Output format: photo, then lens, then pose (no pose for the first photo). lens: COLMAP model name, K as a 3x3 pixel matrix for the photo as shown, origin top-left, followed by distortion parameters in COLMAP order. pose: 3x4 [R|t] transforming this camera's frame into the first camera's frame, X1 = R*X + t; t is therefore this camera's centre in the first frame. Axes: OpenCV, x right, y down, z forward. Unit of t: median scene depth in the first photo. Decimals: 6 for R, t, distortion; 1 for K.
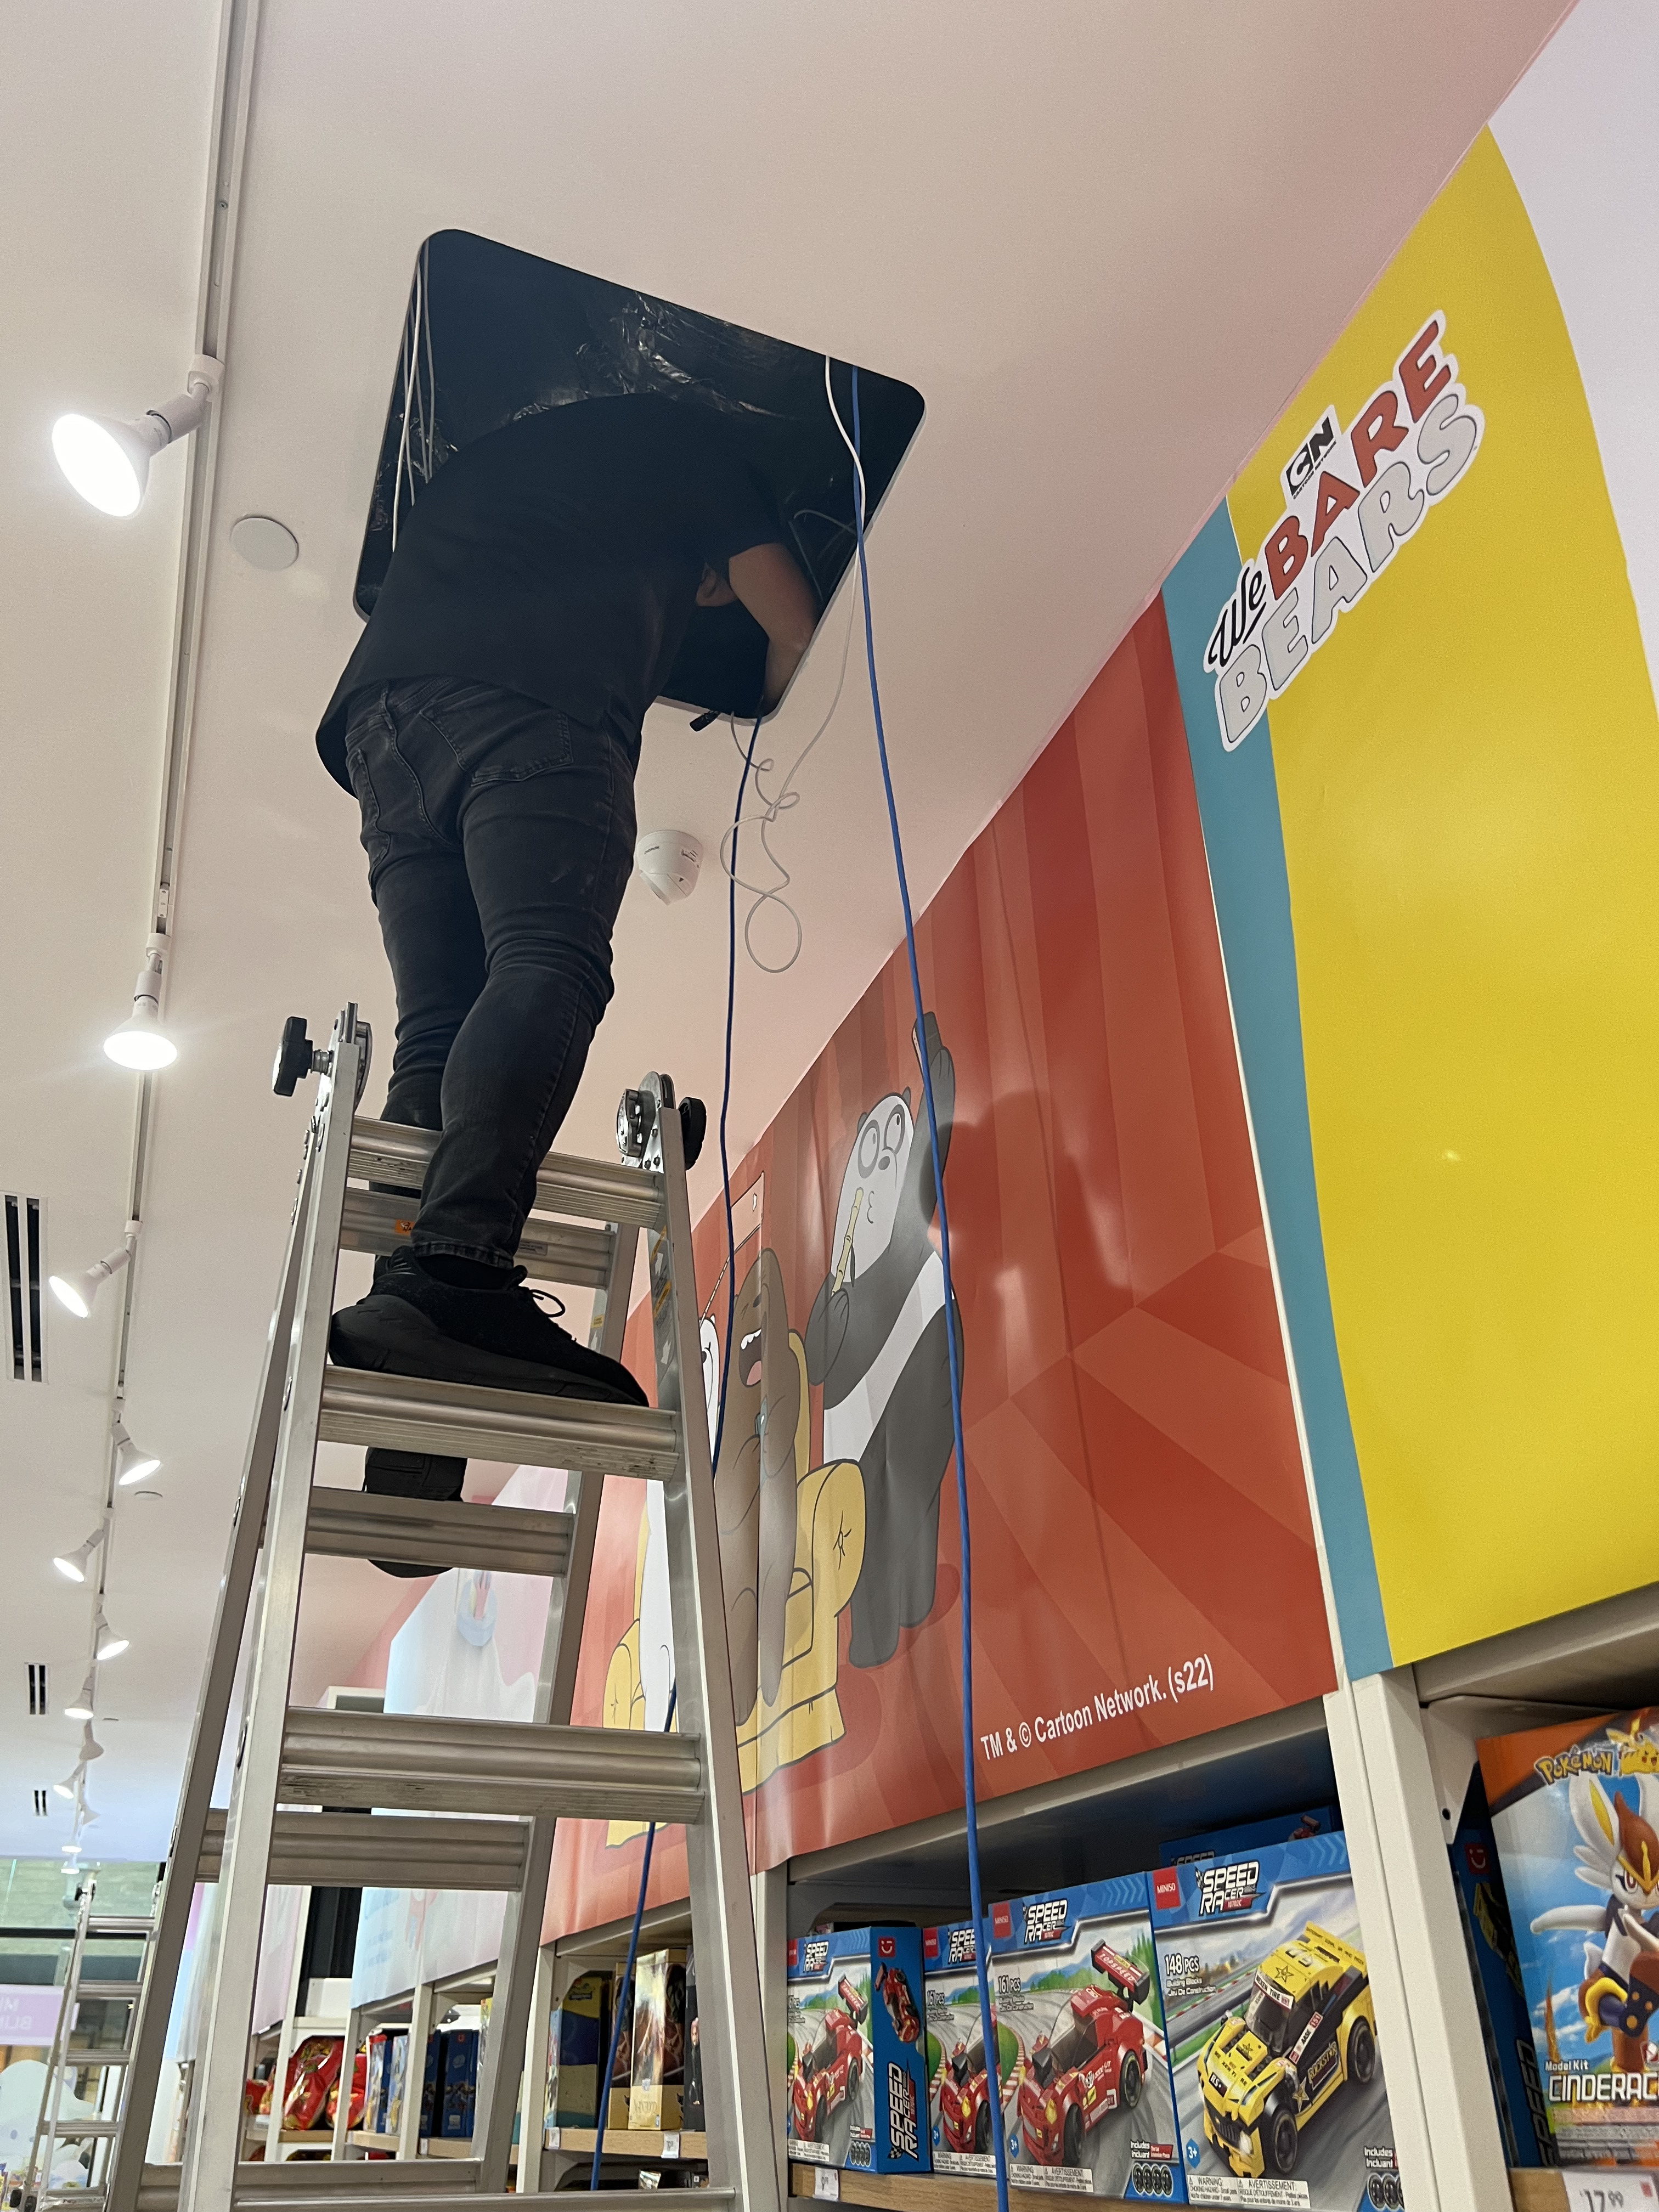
lens RADIAL K [[1703.4, 0, 845.4], [0, 1703.4, 1104.3], [0, 0, 1]] dist [0.005995, -0.004072]
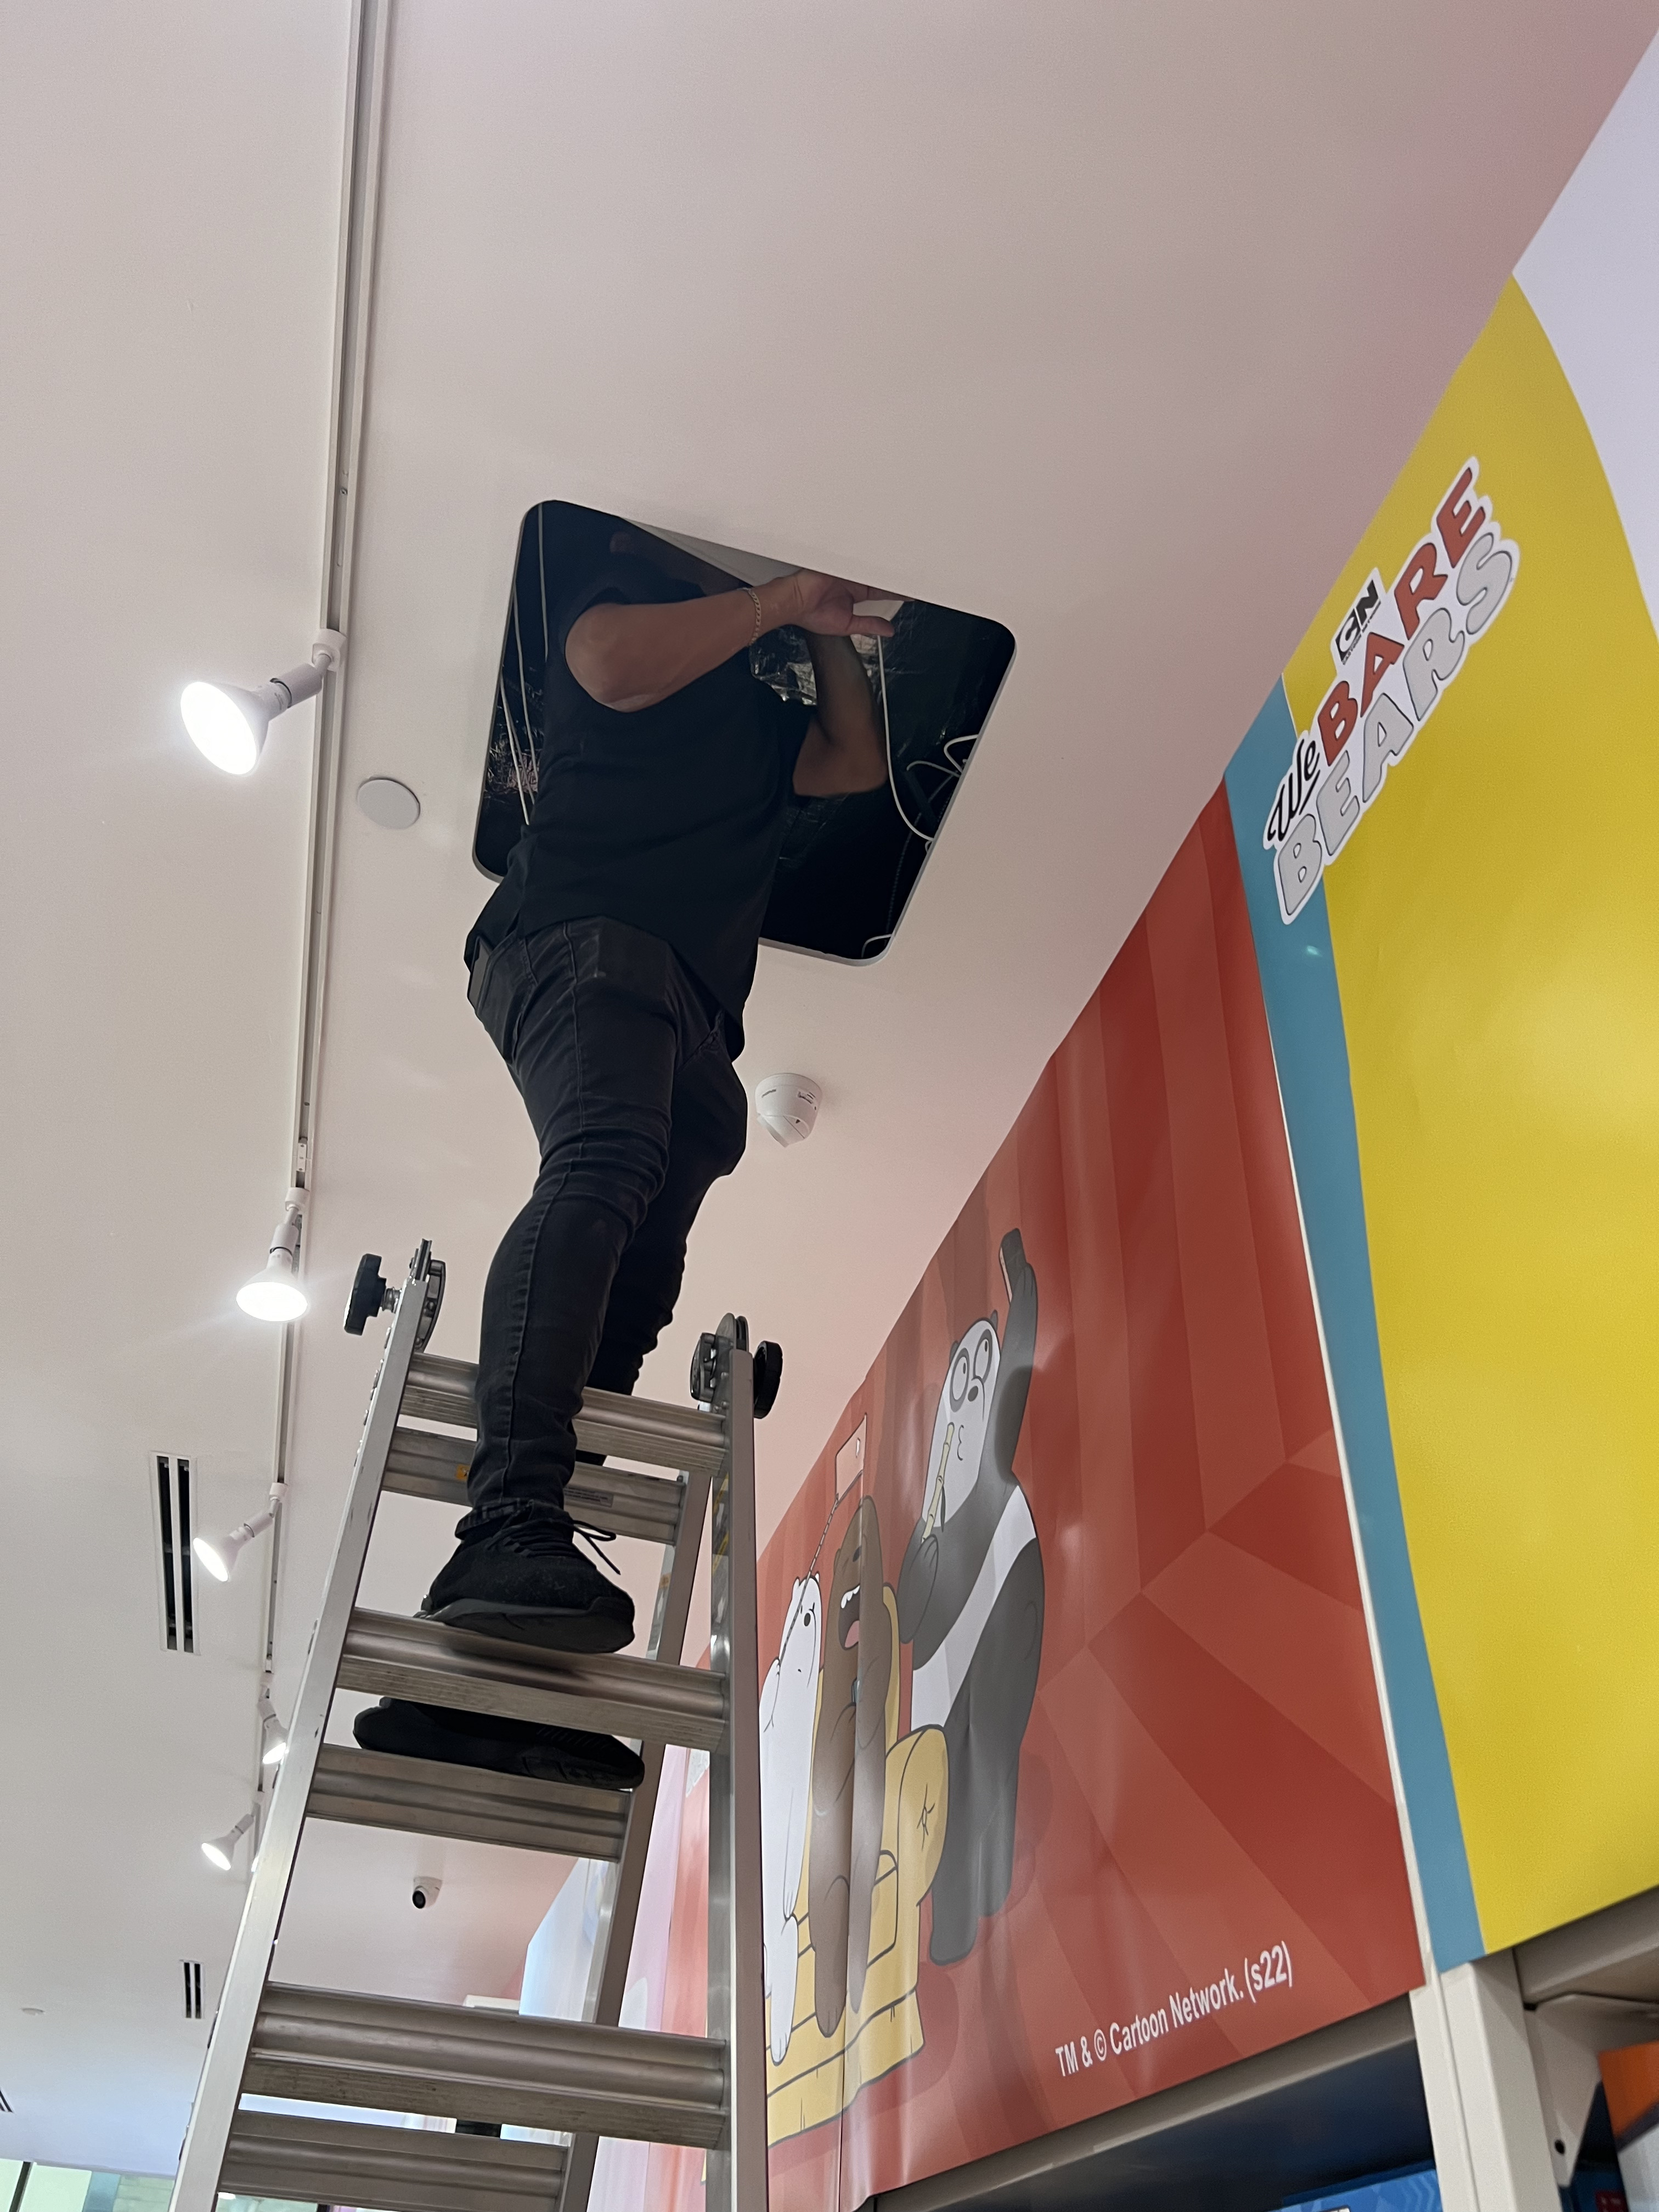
lens RADIAL K [[1706.7, 0, 829.5], [0, 1706.7, 1106.0], [0, 0, 1]] dist [0.013612, -0.025023]
pose [[0.992897, -0.019476, -0.117376, 0.082191], [-0.000002, 0.986509, -0.163706, 0.045081], [0.118981, 0.162544, 0.979501, 0.064471]]
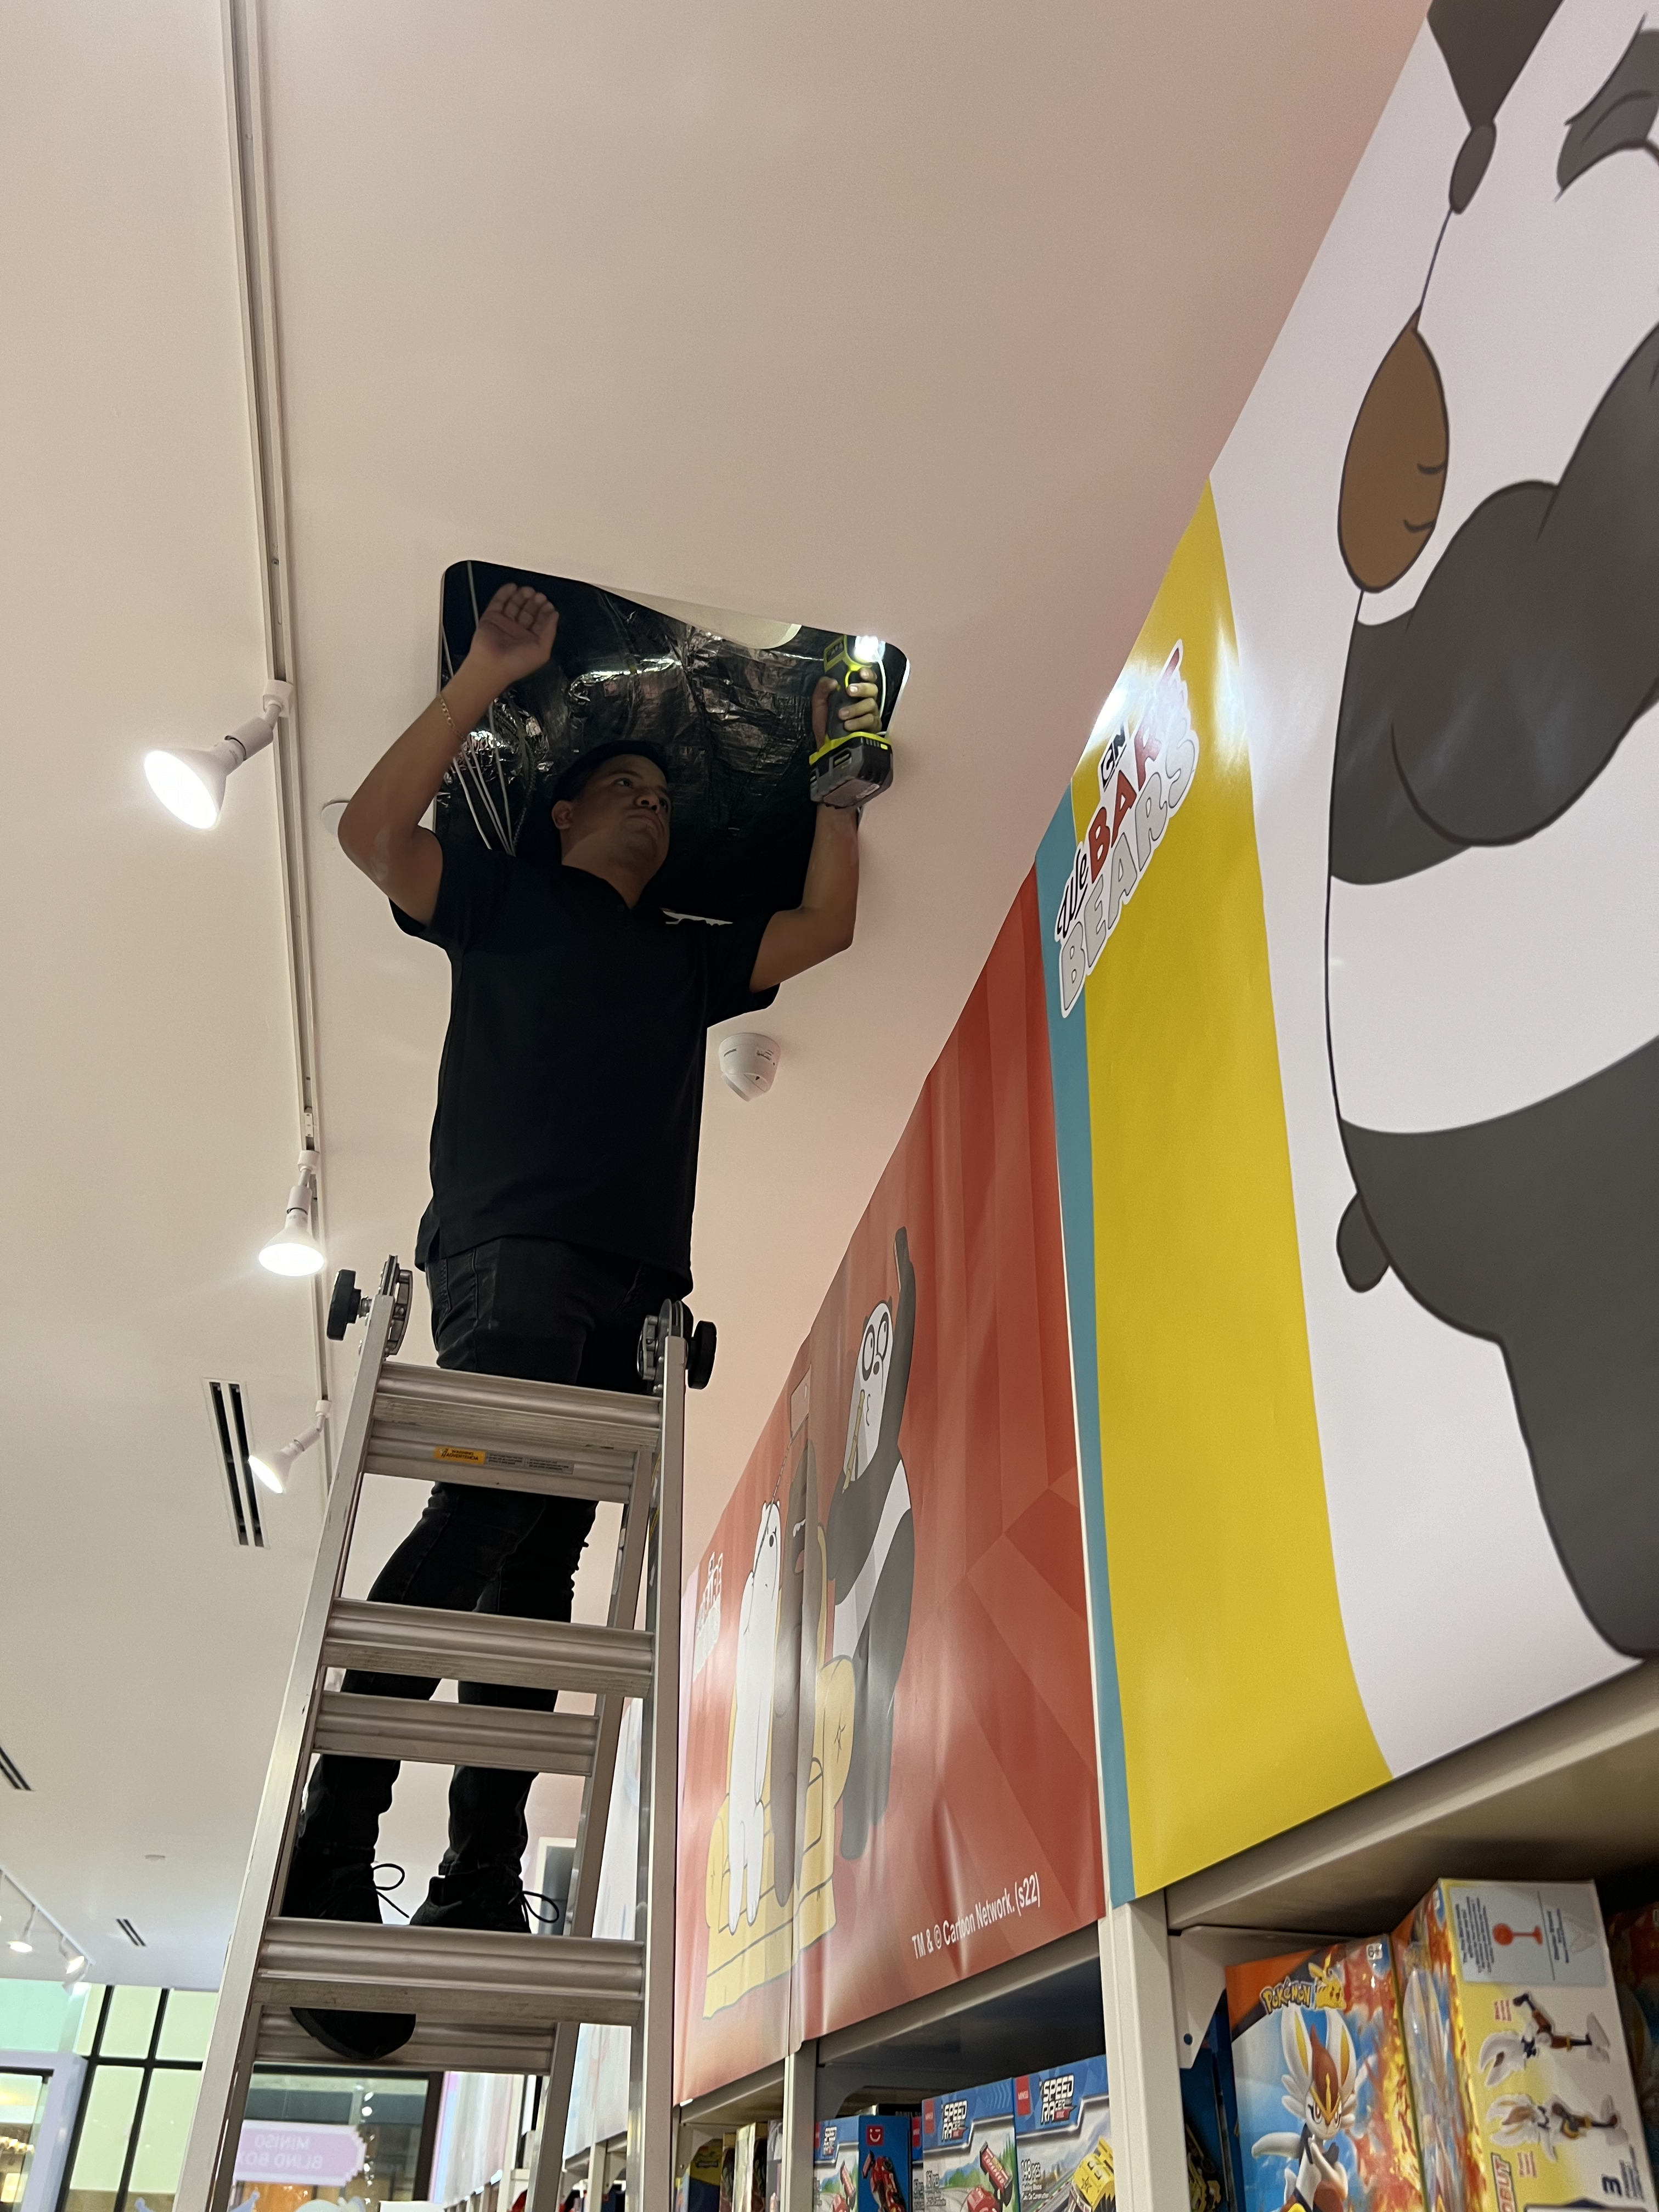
lens RADIAL K [[1703.4, 0, 845.4], [0, 1703.4, 1104.3], [0, 0, 1]] dist [0.005995, -0.004072]
pose [[0.988358, -0.057380, -0.140914, 0.234720], [0.047406, 0.996194, -0.073144, -0.077274], [0.144575, 0.065612, 0.987316, -0.102355]]
